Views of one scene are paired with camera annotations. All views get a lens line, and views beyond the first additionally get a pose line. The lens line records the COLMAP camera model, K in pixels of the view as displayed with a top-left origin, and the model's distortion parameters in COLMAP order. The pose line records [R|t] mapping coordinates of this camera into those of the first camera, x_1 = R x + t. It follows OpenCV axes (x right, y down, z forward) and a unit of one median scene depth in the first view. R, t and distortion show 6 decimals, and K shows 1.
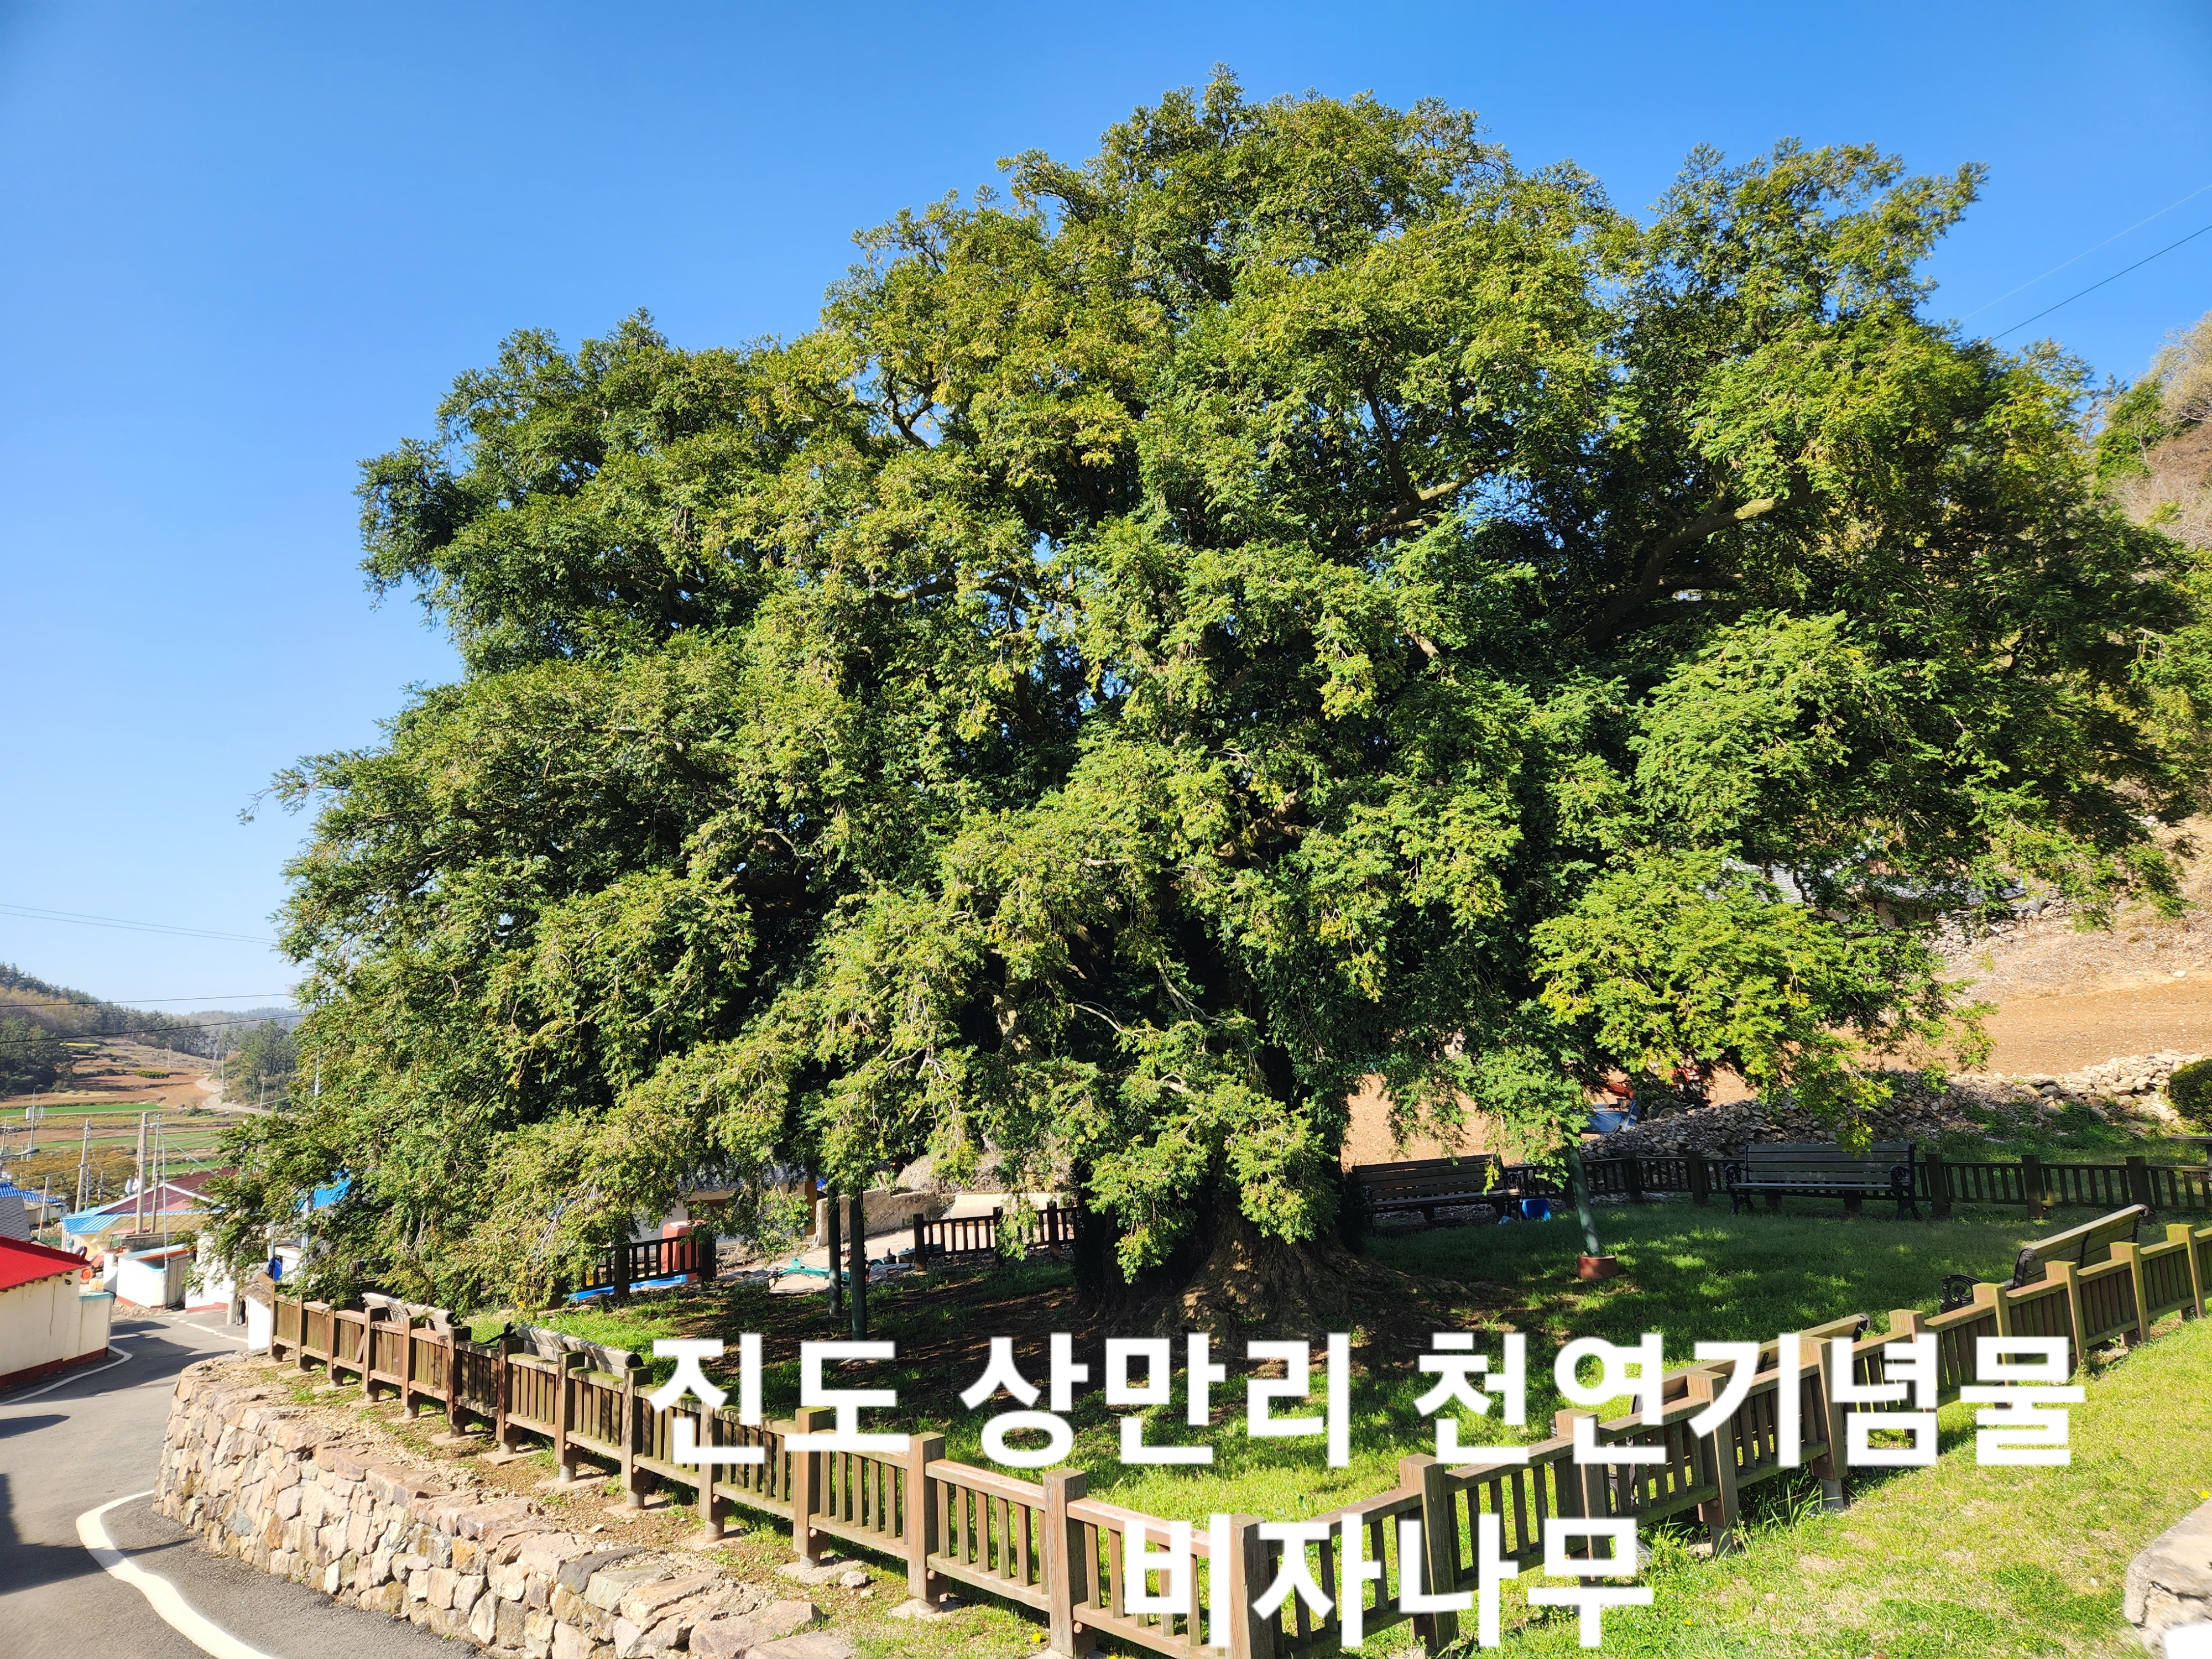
lens RADIAL K [[1554.6, 0, 1129.8], [0, 1554.6, 831.6], [0, 0, 1]] dist [0.111312, -0.110266]
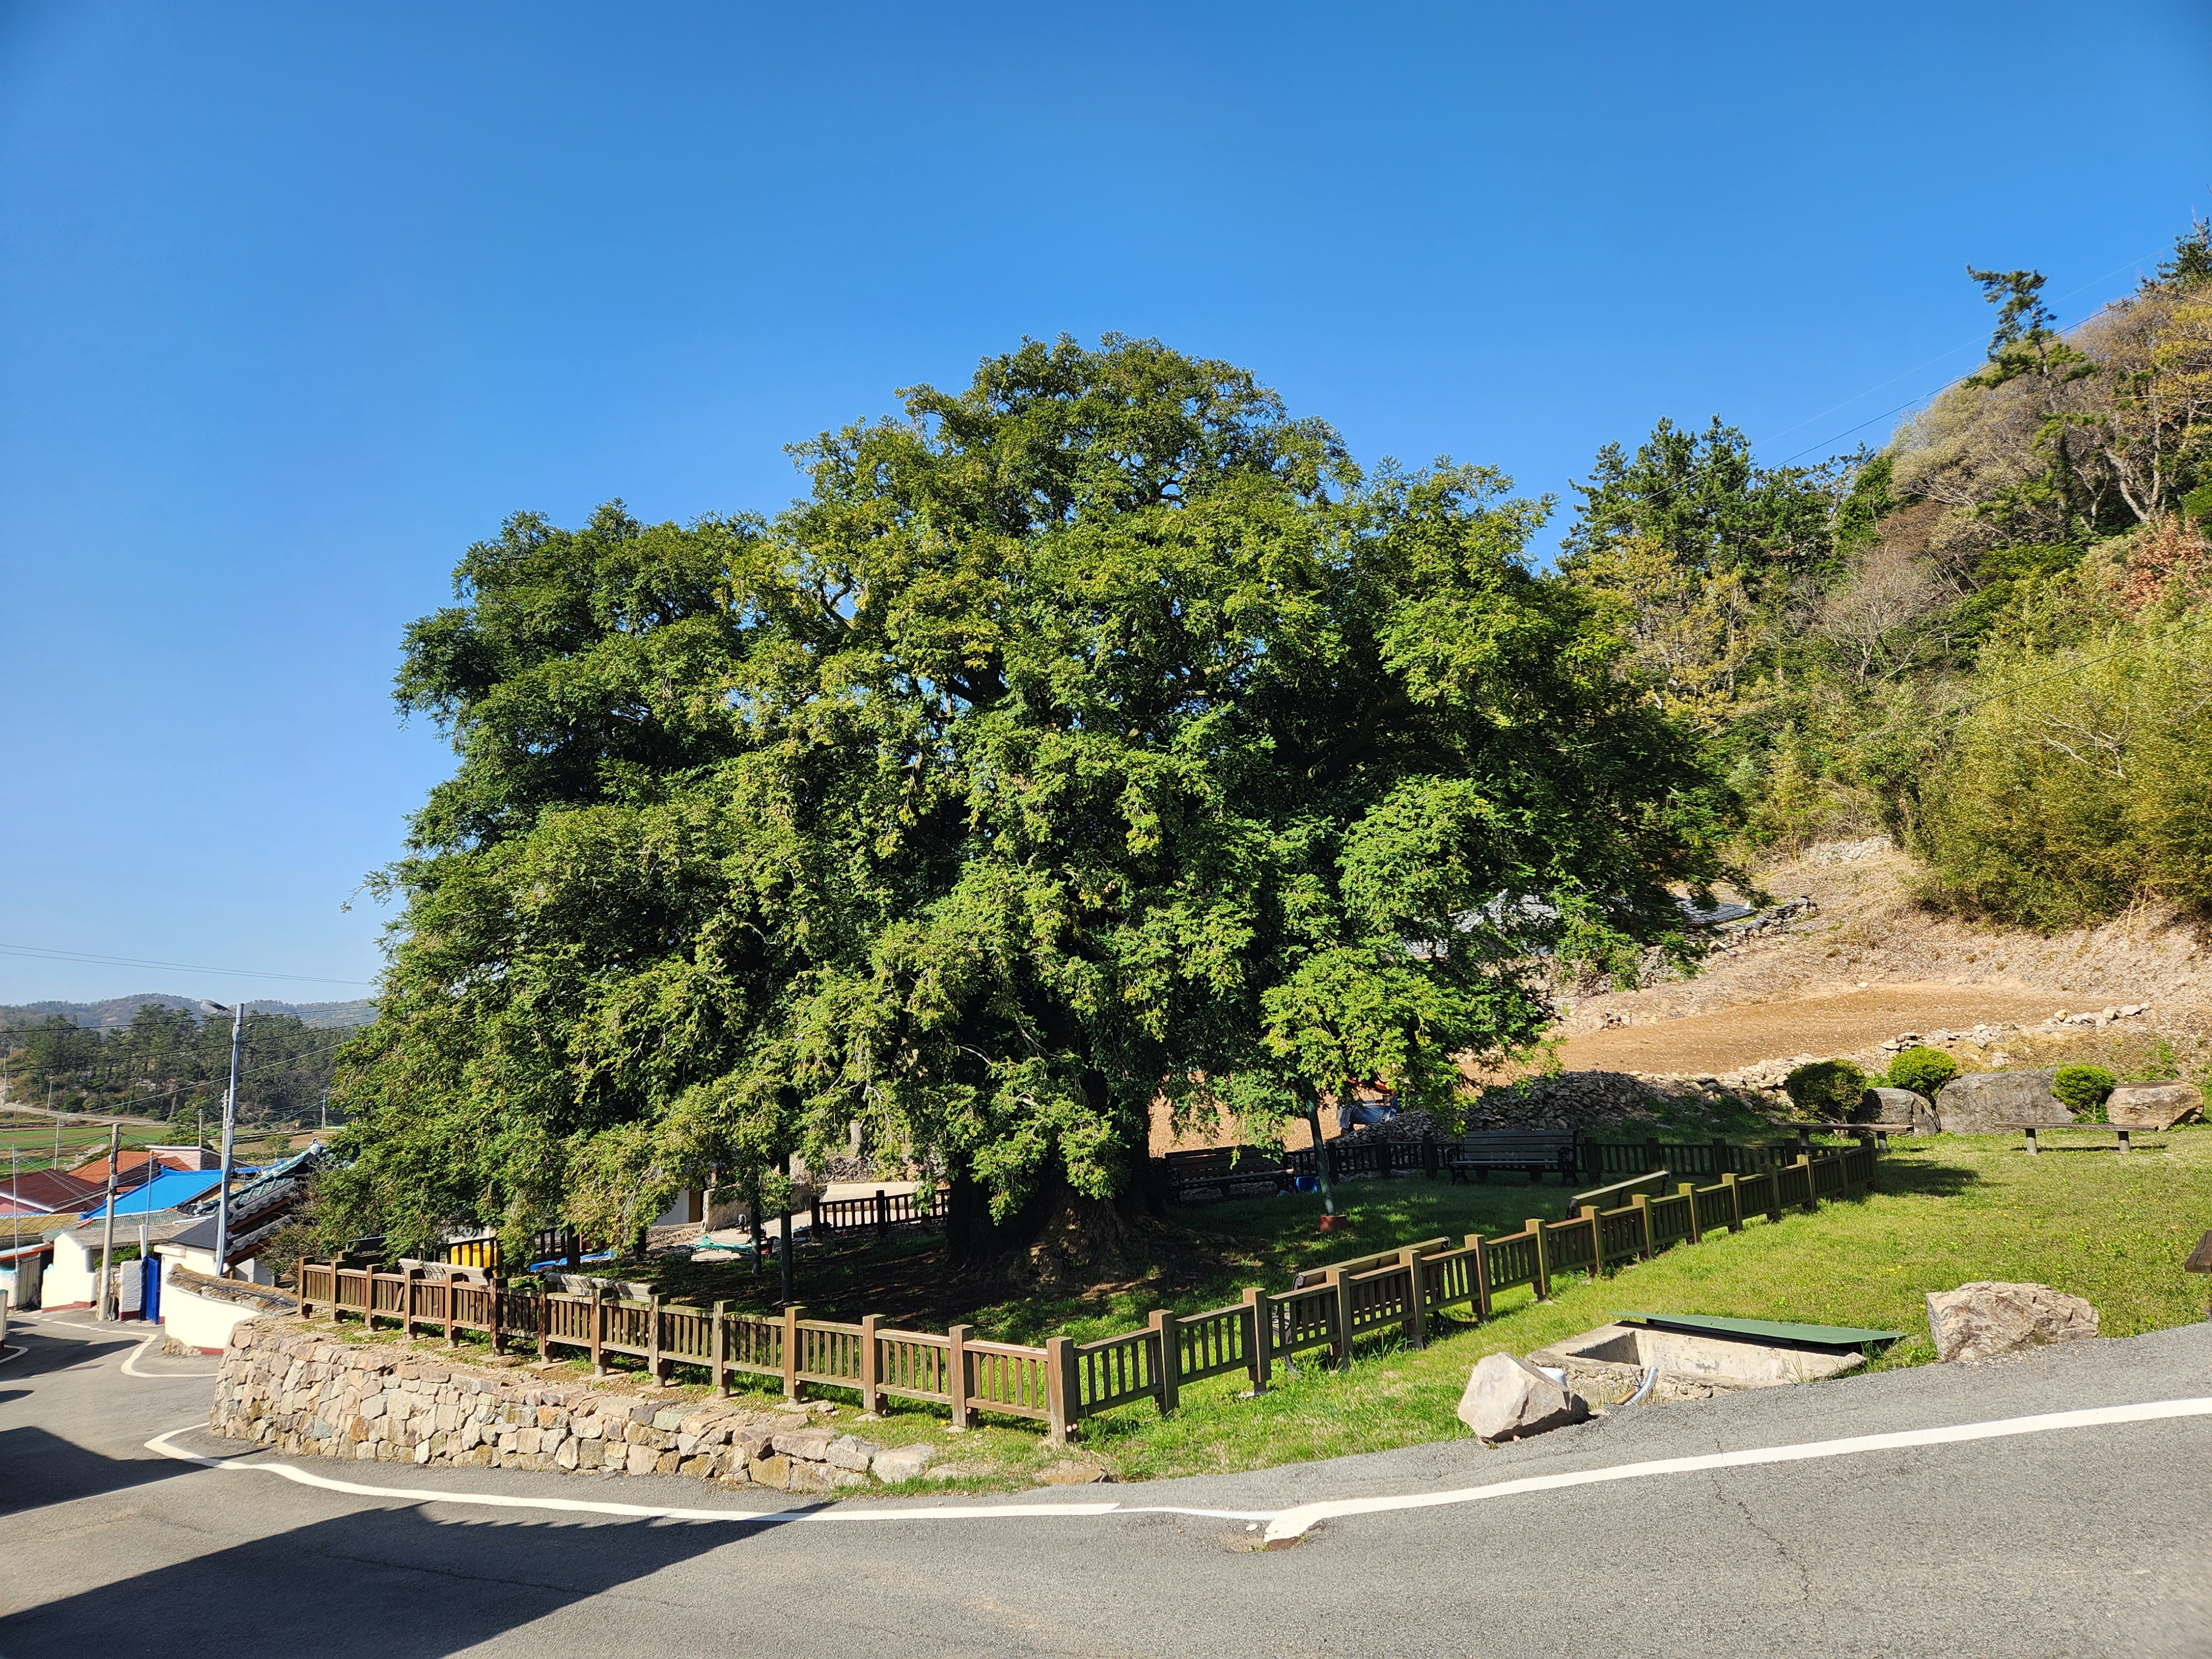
lens RADIAL K [[1554.6, 0, 1129.8], [0, 1554.6, 831.6], [0, 0, 1]] dist [0.111312, -0.110266]
pose [[0.995362, 0.008658, 0.095811, -0.017293], [-0.009149, 0.999947, 0.004679, -0.098833], [-0.095766, -0.005534, 0.995389, -0.482730]]
